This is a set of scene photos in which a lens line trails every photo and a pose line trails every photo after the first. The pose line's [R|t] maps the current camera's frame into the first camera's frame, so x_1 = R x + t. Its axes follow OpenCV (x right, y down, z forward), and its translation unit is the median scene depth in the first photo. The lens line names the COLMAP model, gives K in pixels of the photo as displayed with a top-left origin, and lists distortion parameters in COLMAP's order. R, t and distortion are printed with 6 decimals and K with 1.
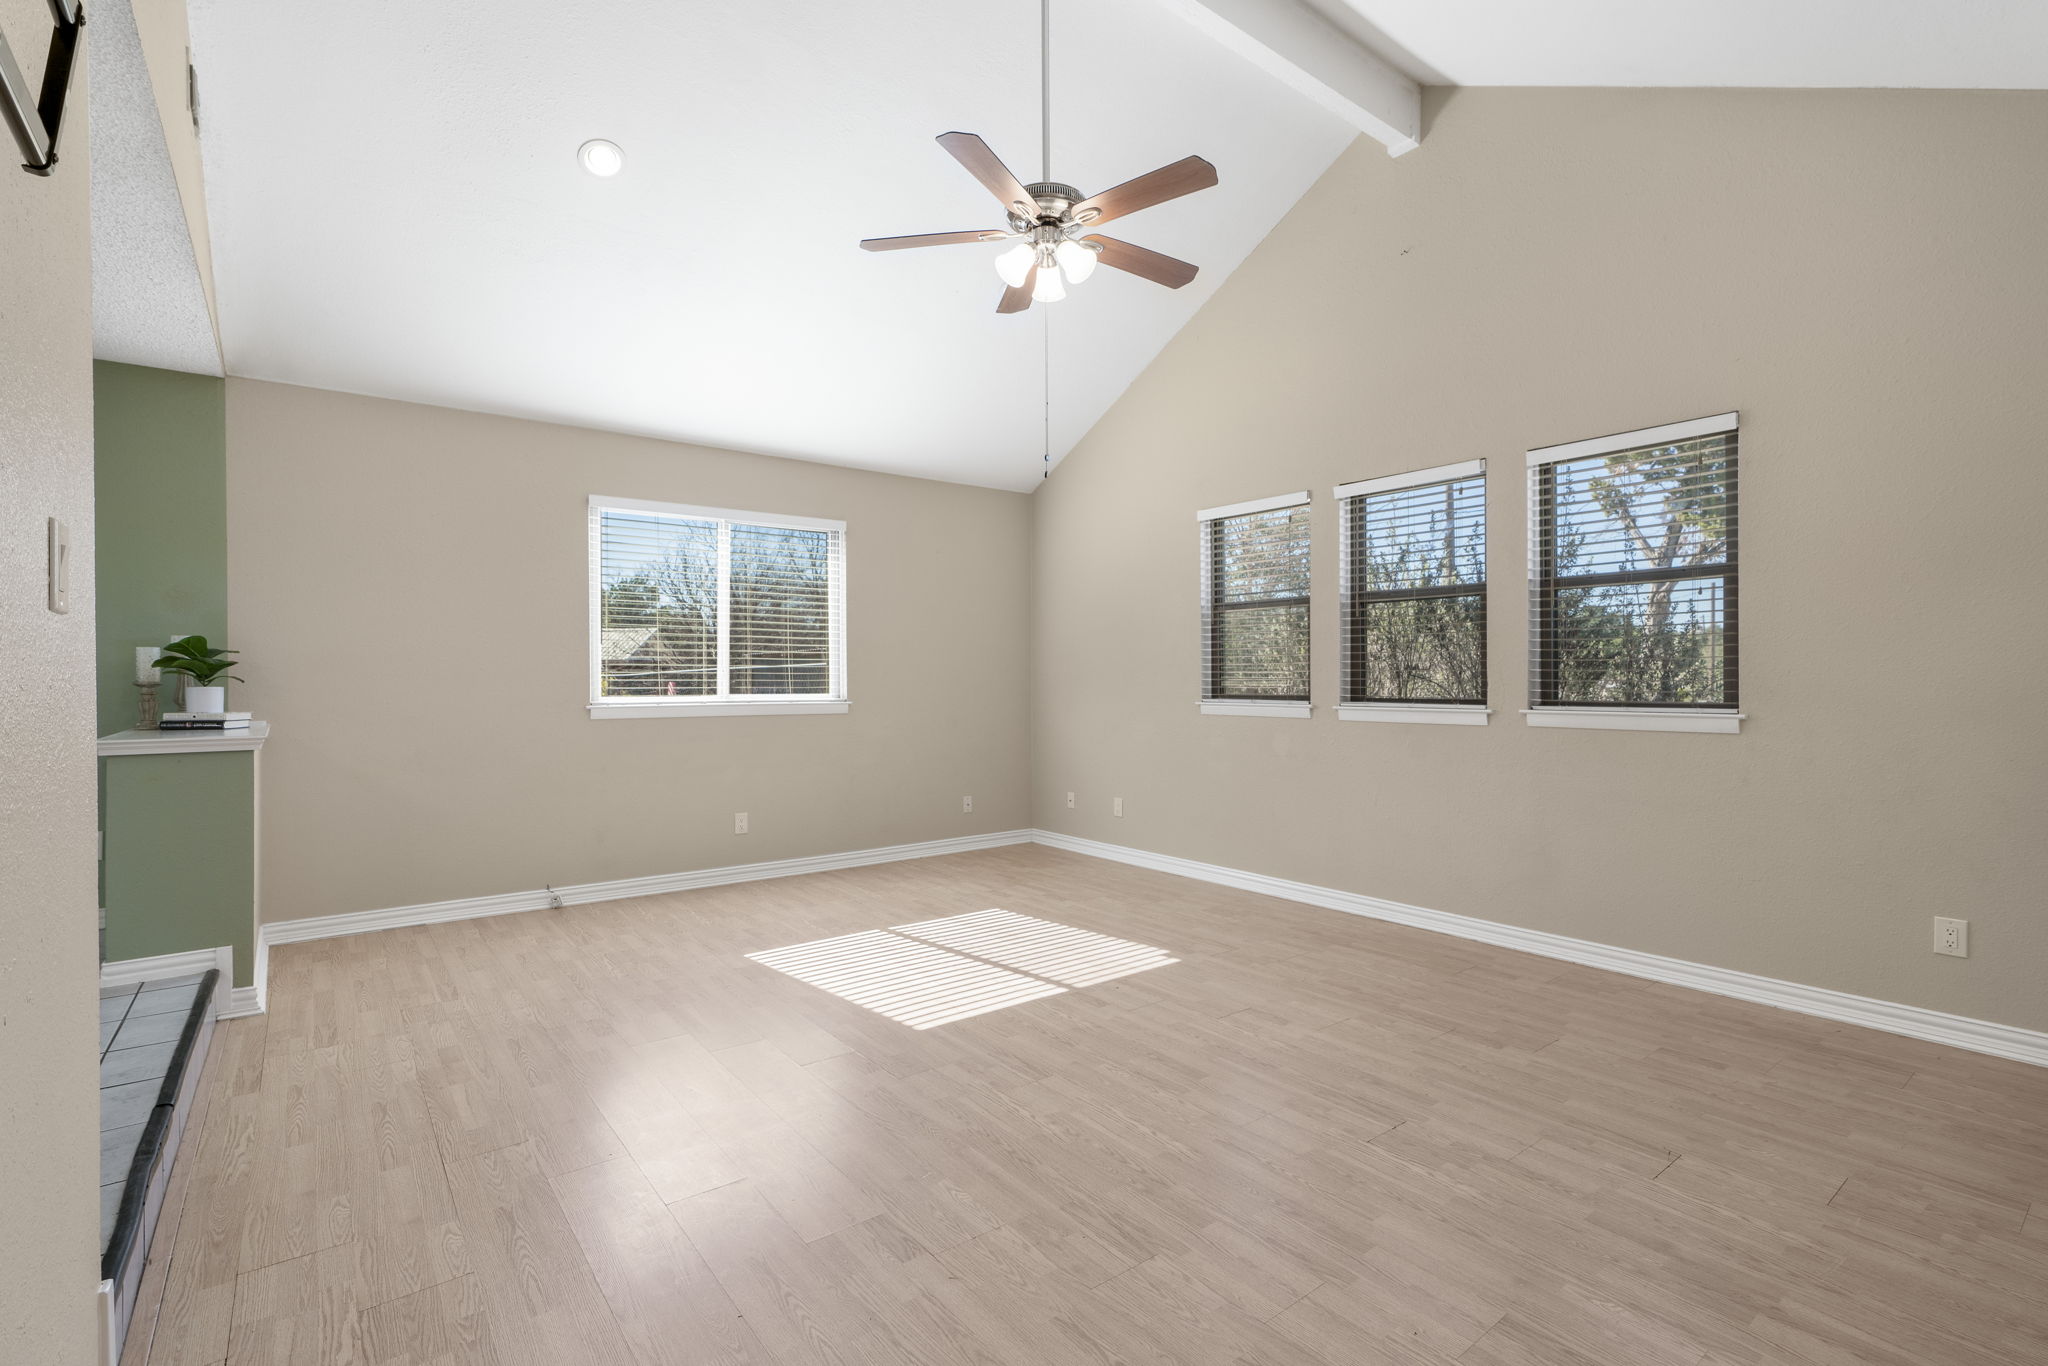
lens RADIAL K [[937.9, 0, 1010.2], [0, 937.9, 688.1], [0, 0, 1]] dist [-0.006722, 0.000592]
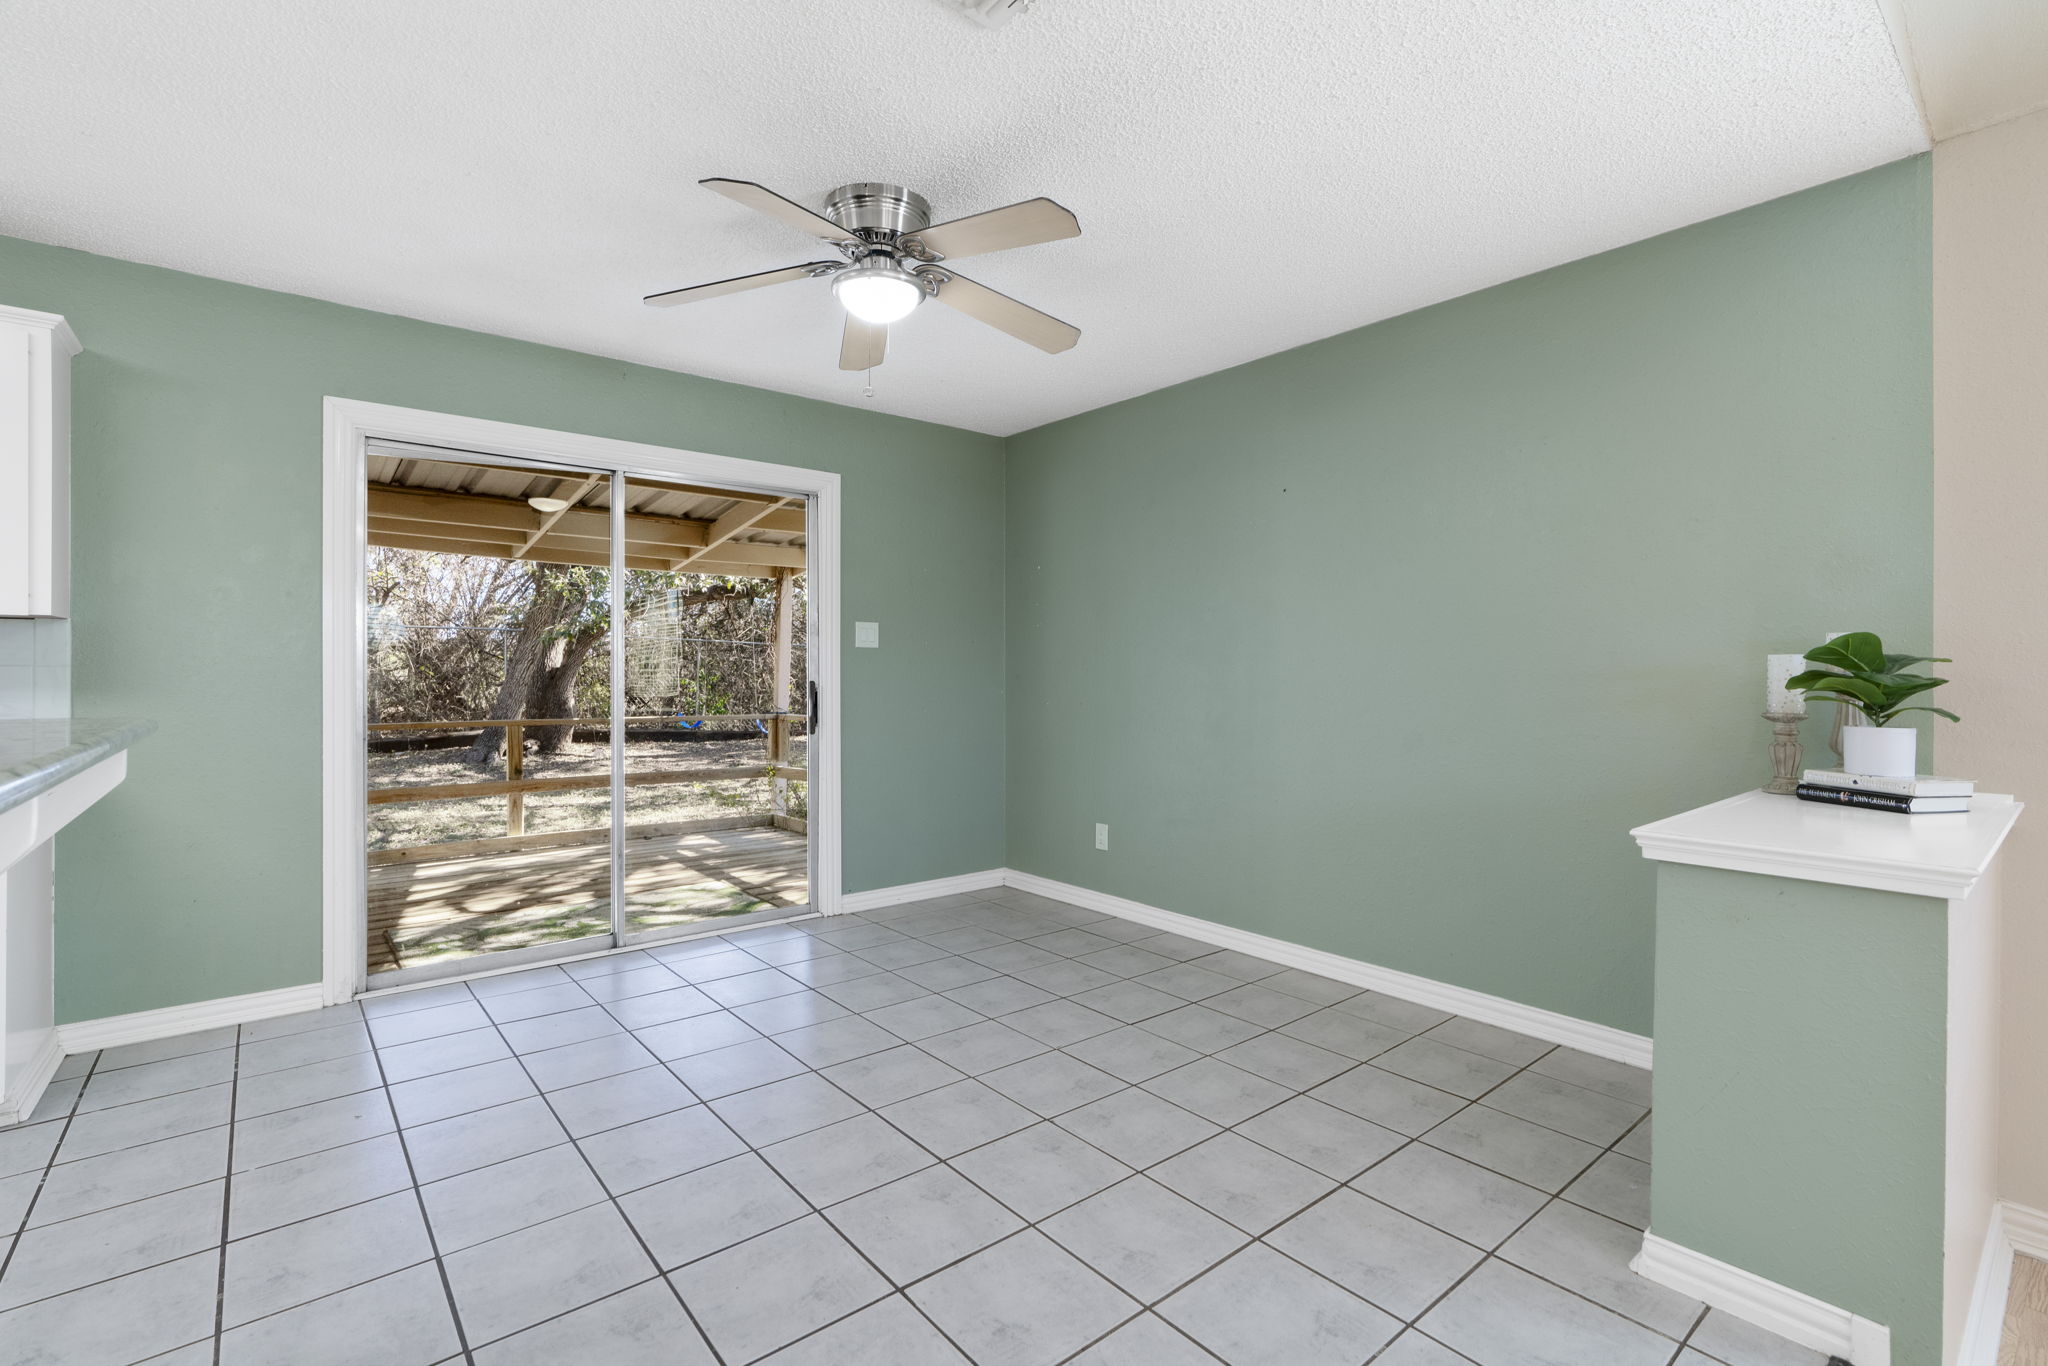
lens RADIAL K [[926.6, 0, 1024.1], [0, 926.6, 671.7], [0, 0, 1]] dist [-0.007602, 0.000294]
pose [[0.037716, 0.002110, -0.999286, -0.362550], [-0.006863, 0.999975, 0.001853, -0.031263], [0.999265, 0.006788, 0.037729, 0.502781]]
